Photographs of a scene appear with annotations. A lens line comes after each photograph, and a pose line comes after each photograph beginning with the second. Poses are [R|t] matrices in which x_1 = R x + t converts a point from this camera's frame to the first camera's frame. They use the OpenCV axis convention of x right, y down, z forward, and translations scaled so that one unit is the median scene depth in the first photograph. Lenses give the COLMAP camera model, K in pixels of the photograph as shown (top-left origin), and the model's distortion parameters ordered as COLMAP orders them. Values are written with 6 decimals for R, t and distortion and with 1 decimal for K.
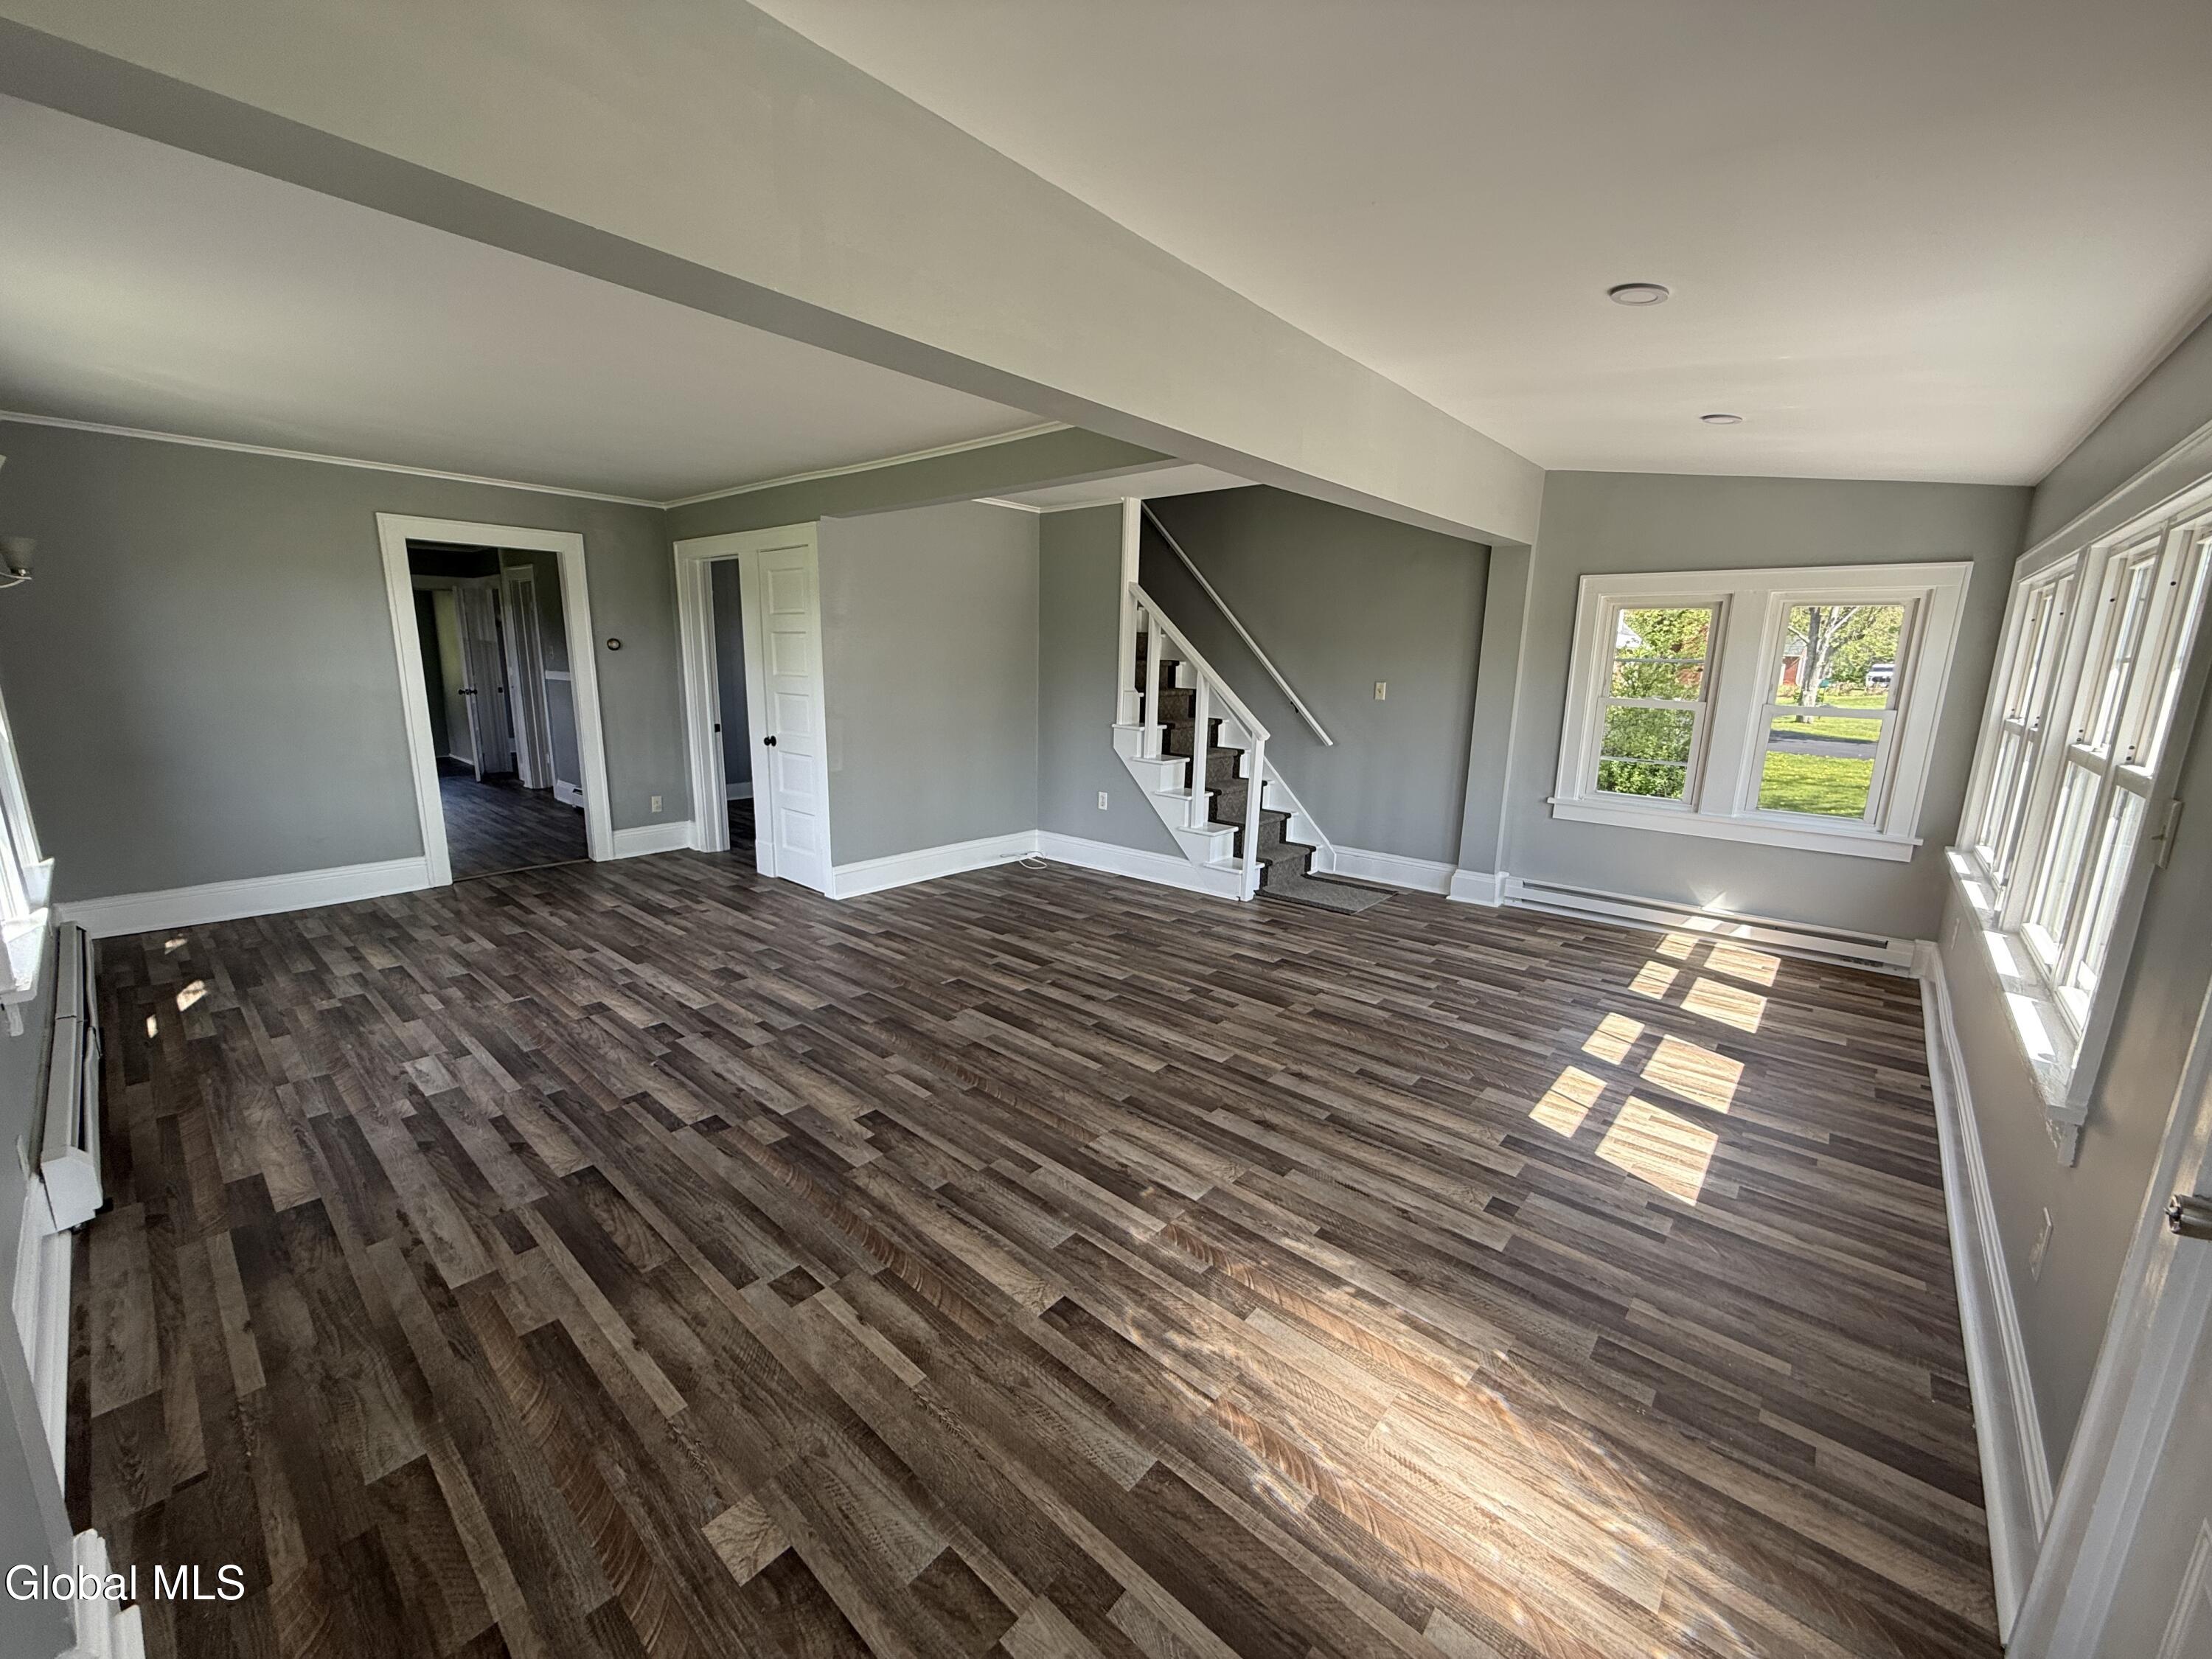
lens RADIAL K [[885.7, 0, 1073.6], [0, 885.7, 791.5], [0, 0, 1]] dist [0.002080, 0.000124]
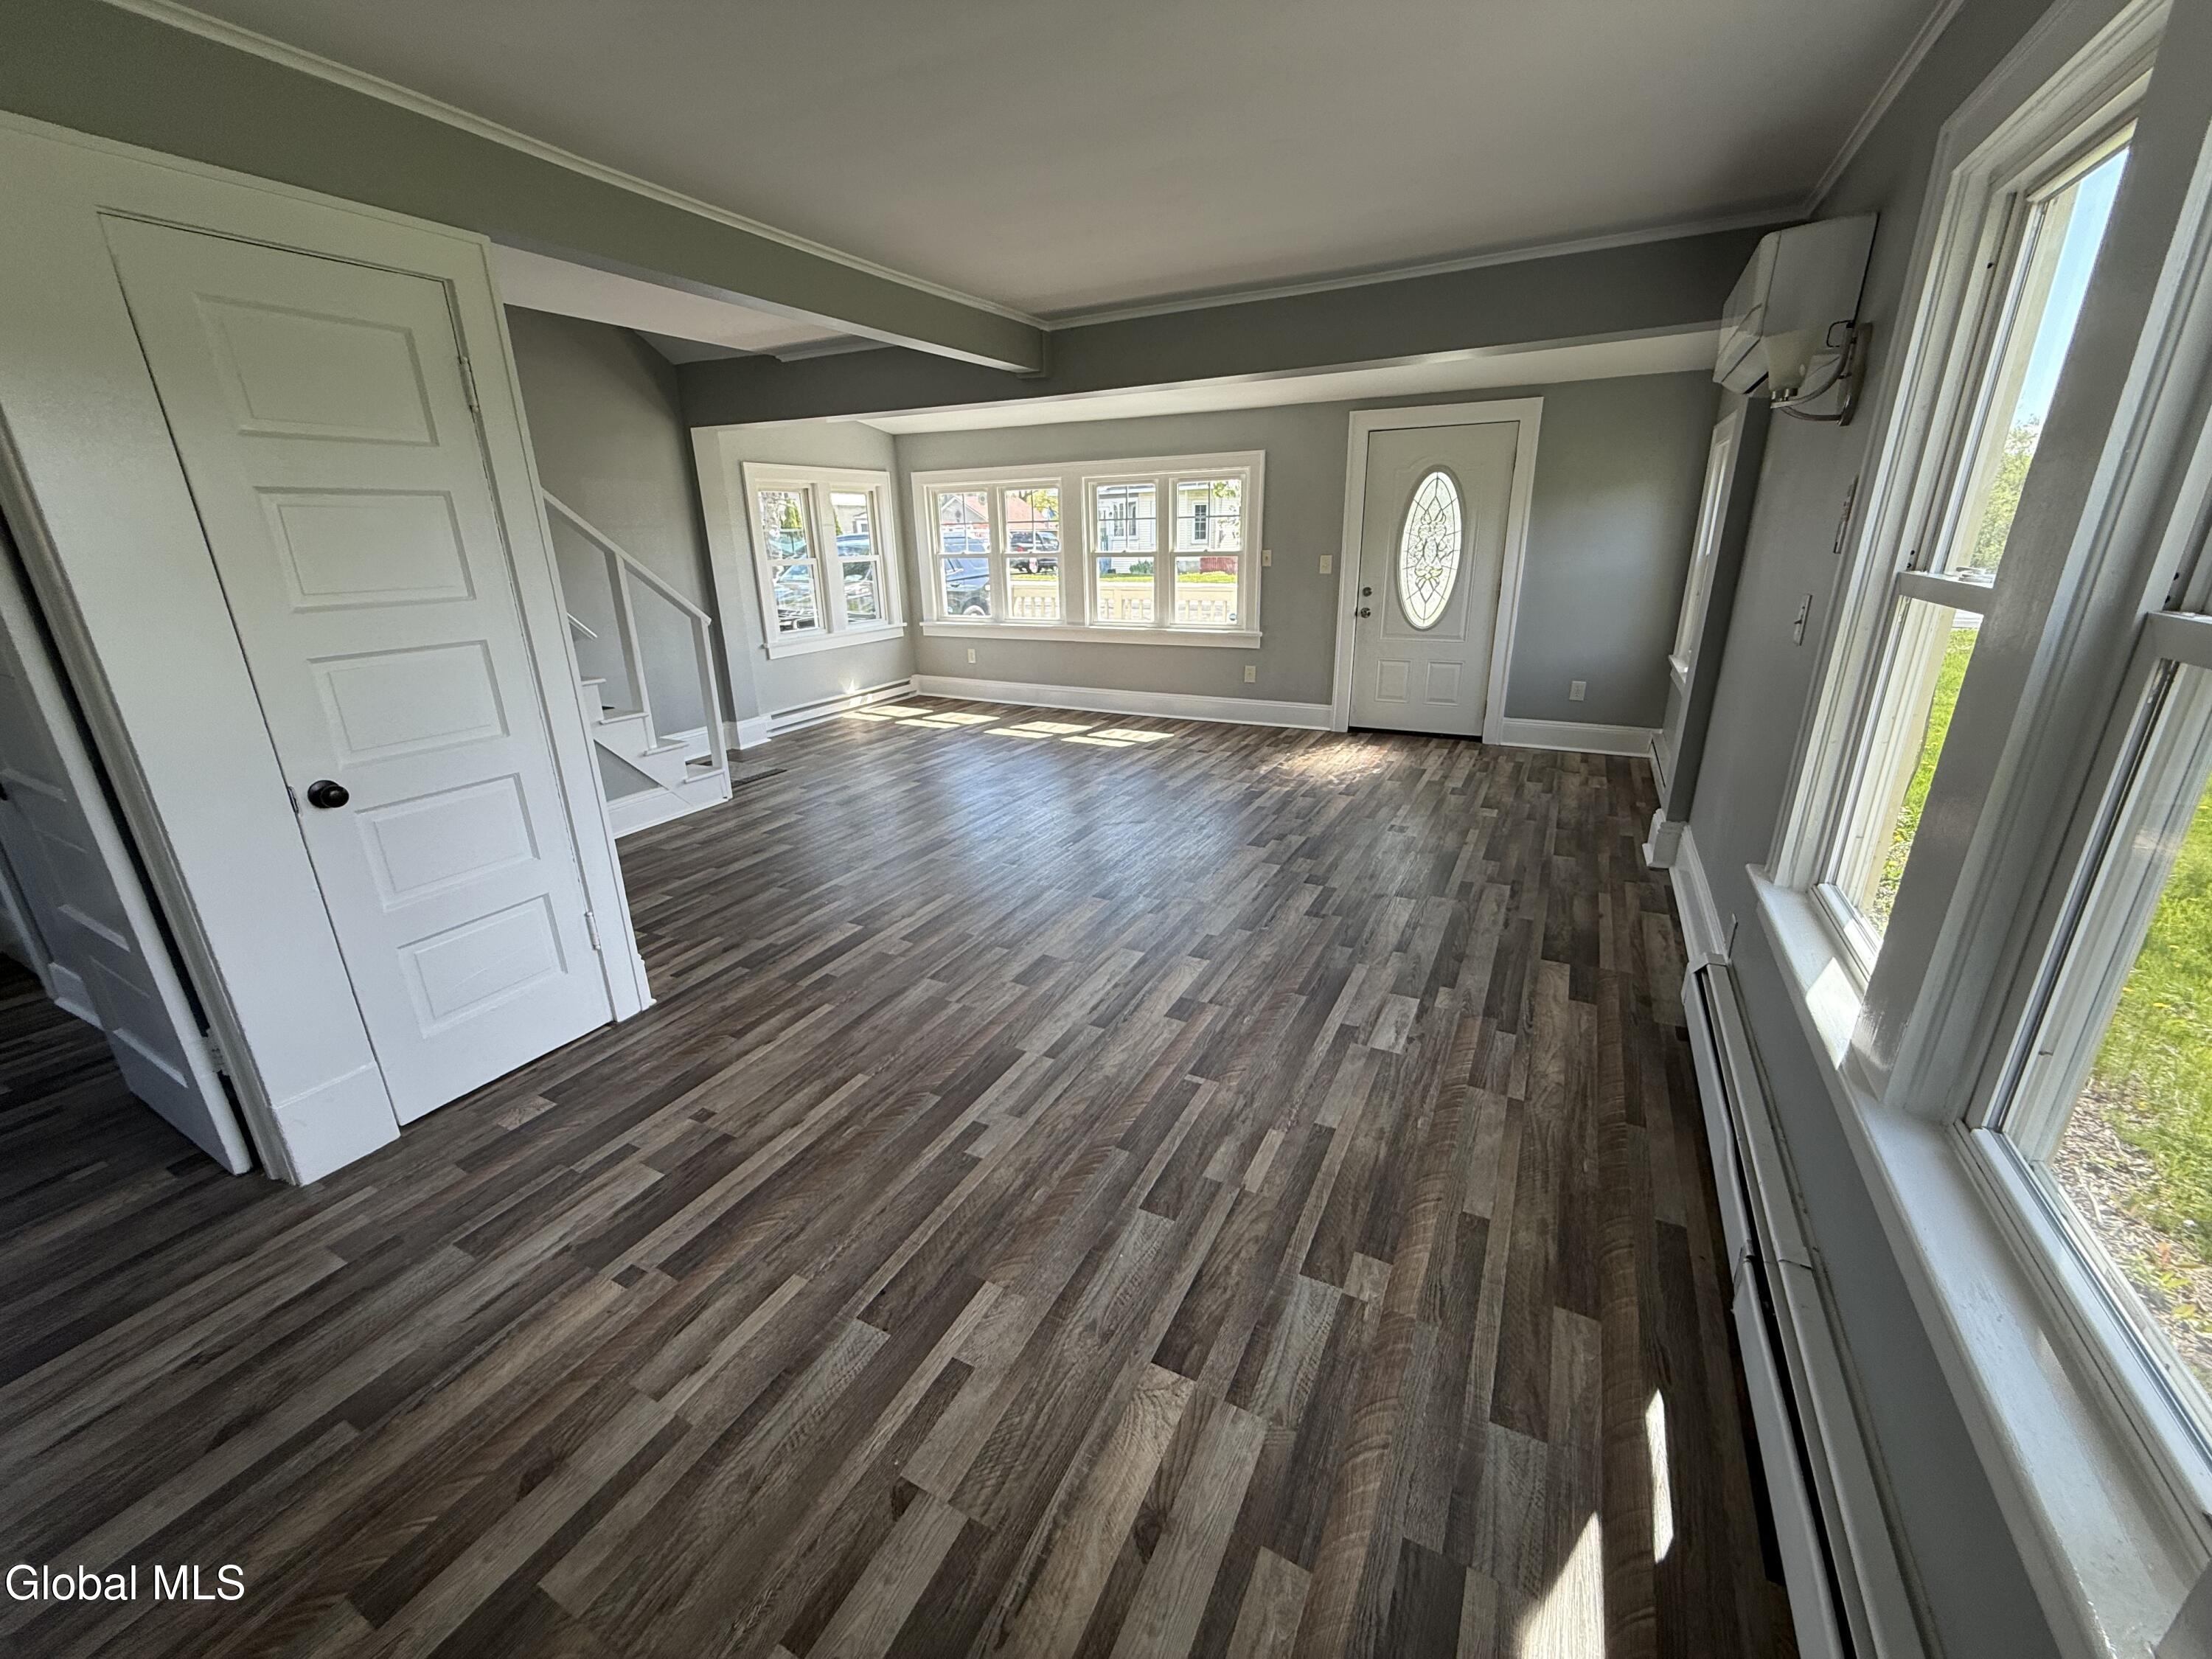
lens RADIAL K [[875.7, 0, 1108.2], [0, 875.7, 826.6], [0, 0, 1]] dist [0.001230, 0.000010]
pose [[-0.255598, -0.321659, 0.911705, -1.311626], [0.170134, 0.913347, 0.369935, -0.216906], [-0.951695, 0.249666, -0.178725, 1.306295]]
